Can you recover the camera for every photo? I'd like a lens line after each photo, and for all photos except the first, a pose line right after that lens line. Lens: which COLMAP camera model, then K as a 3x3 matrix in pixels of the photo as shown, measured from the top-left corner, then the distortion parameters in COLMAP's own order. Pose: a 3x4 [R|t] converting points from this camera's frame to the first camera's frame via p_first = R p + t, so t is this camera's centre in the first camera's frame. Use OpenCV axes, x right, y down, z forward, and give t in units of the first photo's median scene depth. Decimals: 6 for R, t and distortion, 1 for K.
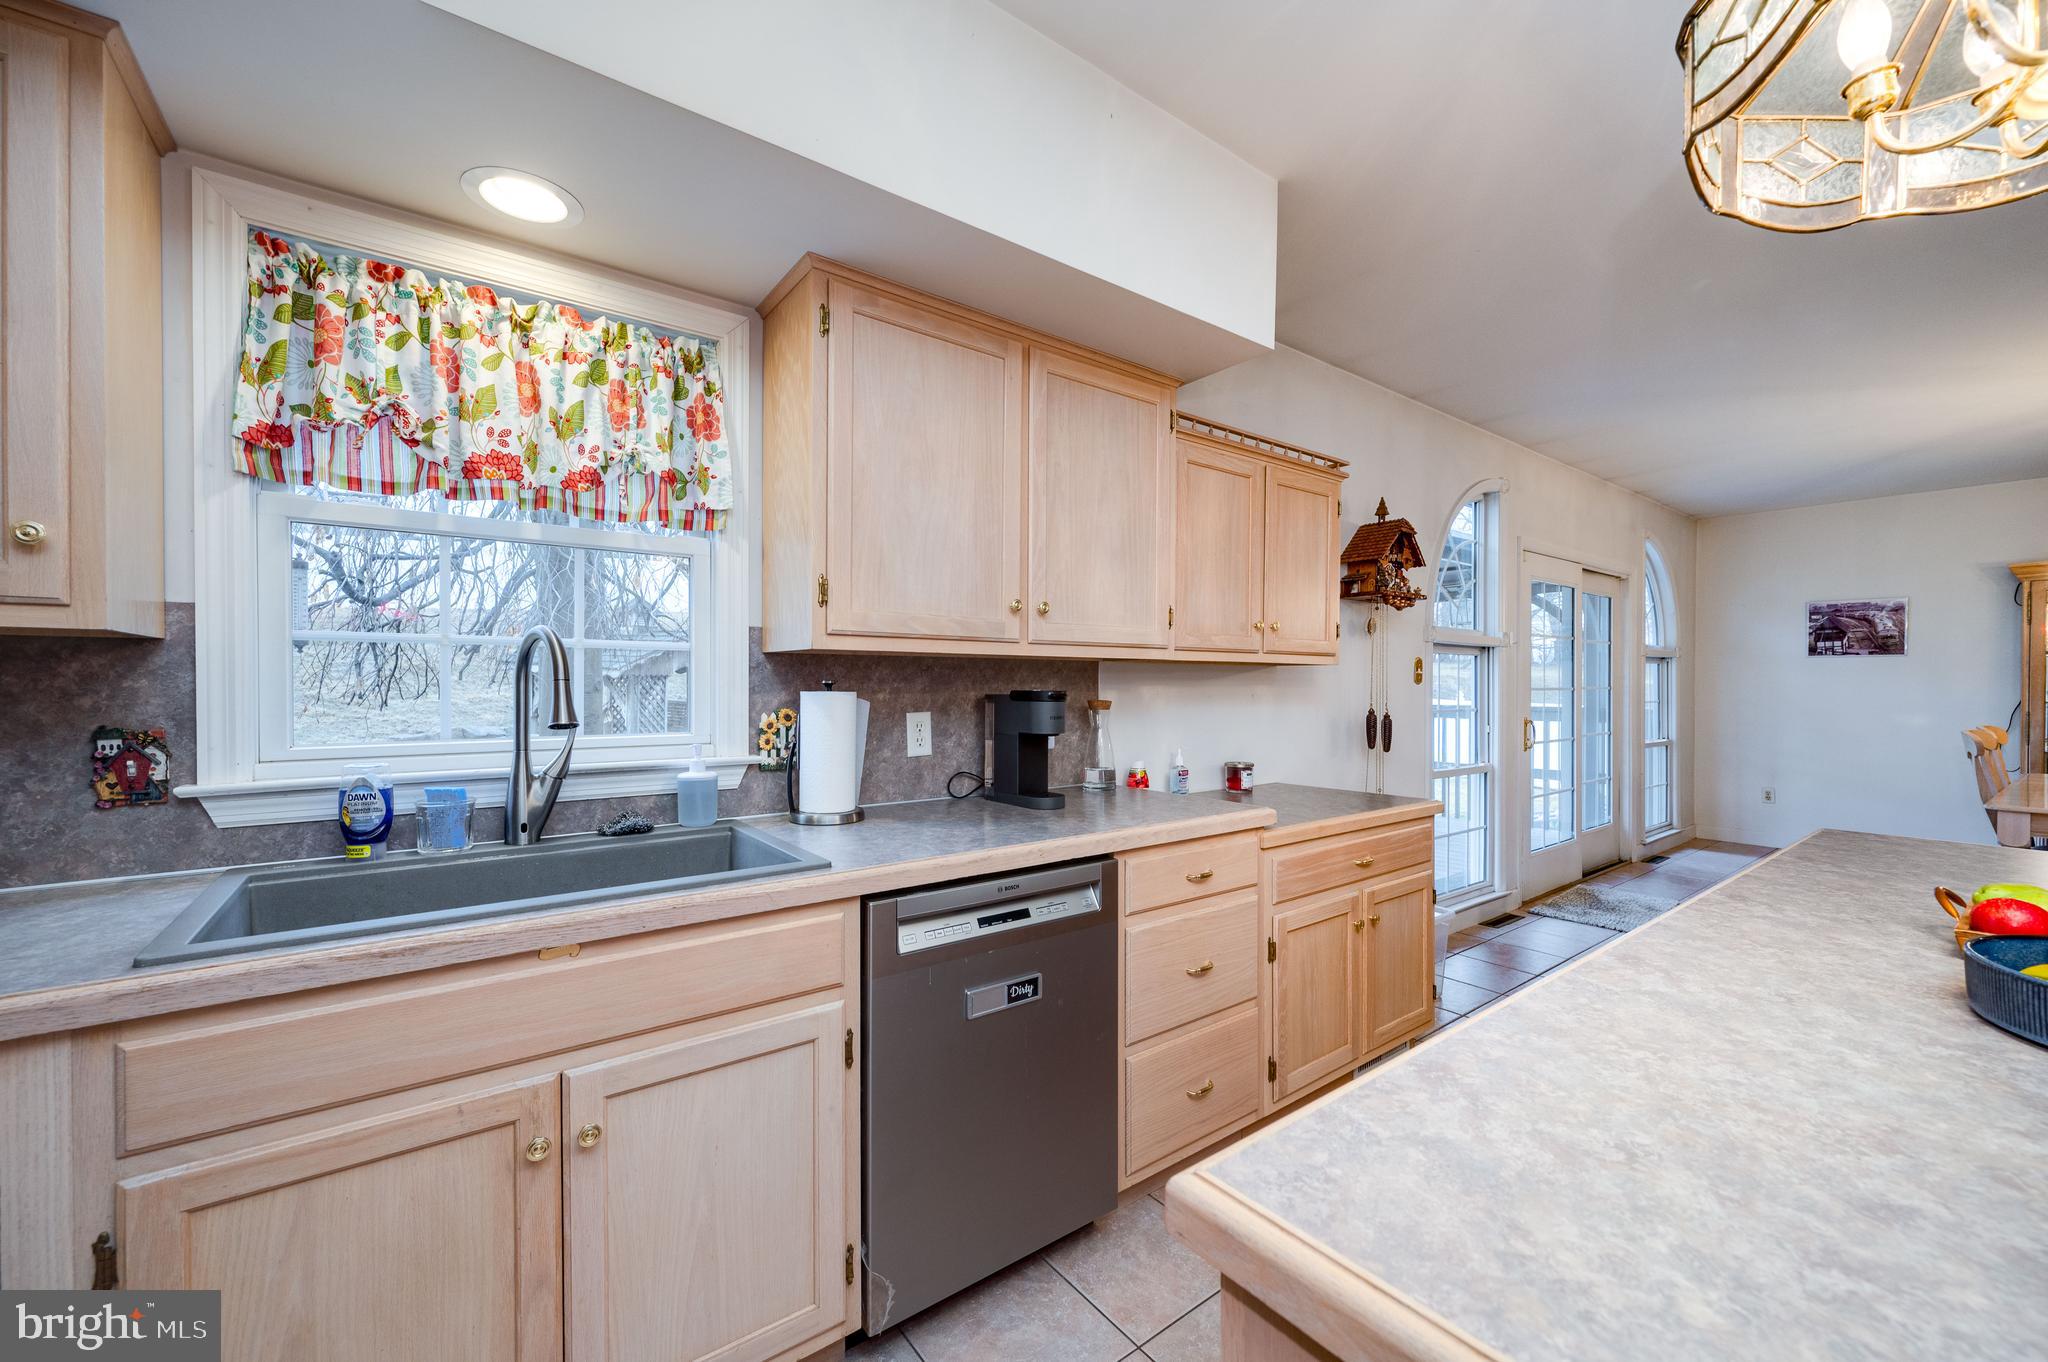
lens RADIAL K [[808.9, 0, 1035.5], [0, 808.9, 689.5], [0, 0, 1]] dist [-0.004112, -0.000305]
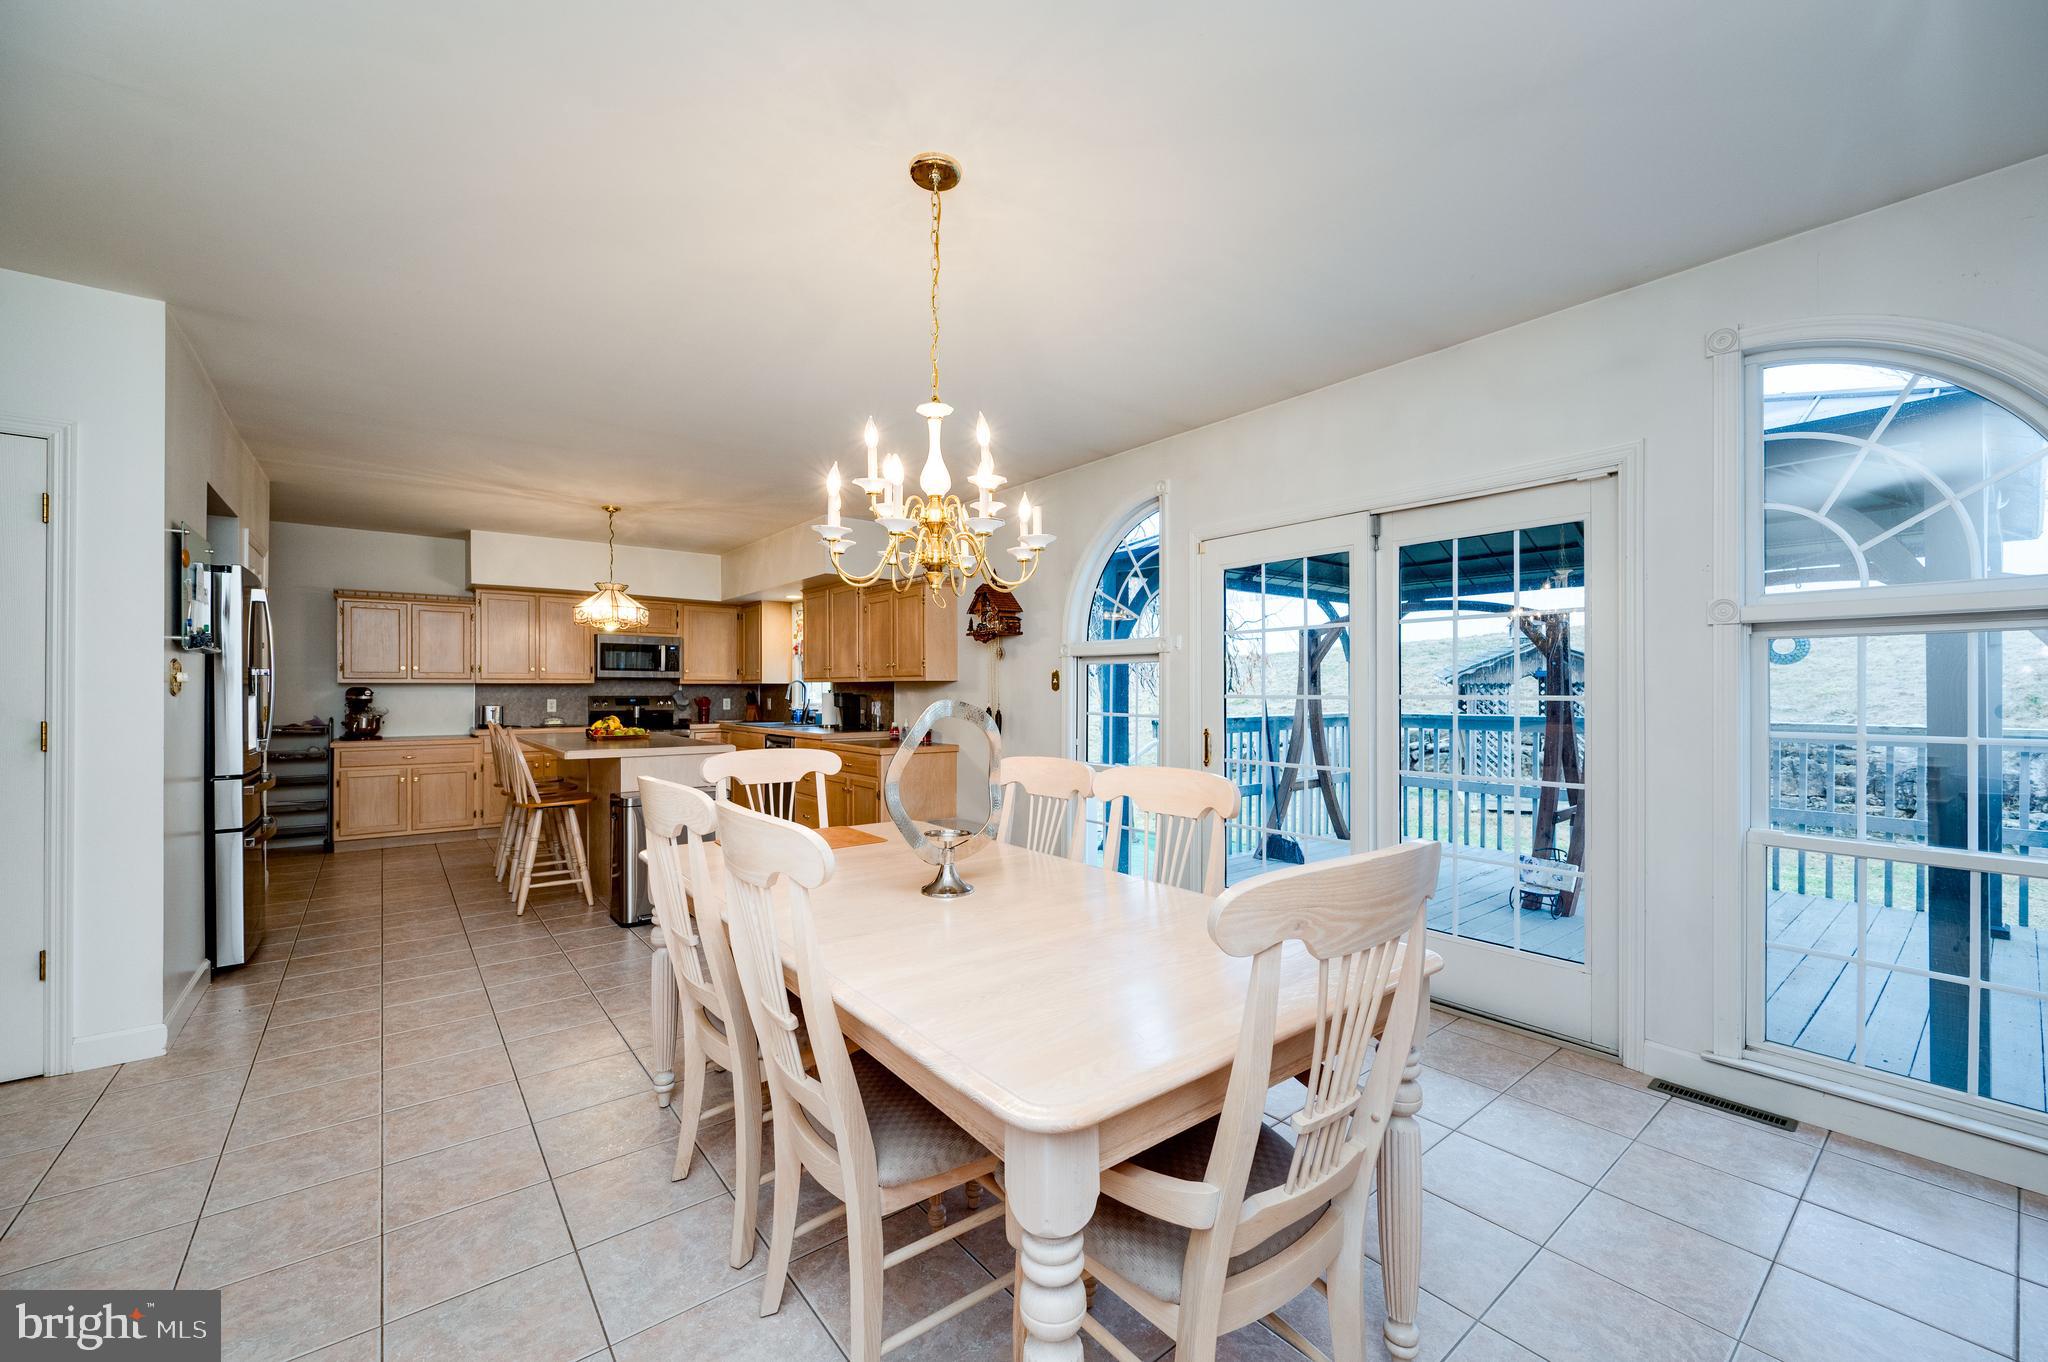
lens RADIAL K [[806.9, 0, 1024.0], [0, 806.9, 681.0], [0, 0, 1]] dist [-0.026152, -0.000084]
pose [[0.016782, -0.012774, -0.999778, 3.948850], [-0.007029, 0.999892, -0.012894, -0.011470], [0.999834, 0.007244, 0.016690, 2.083425]]
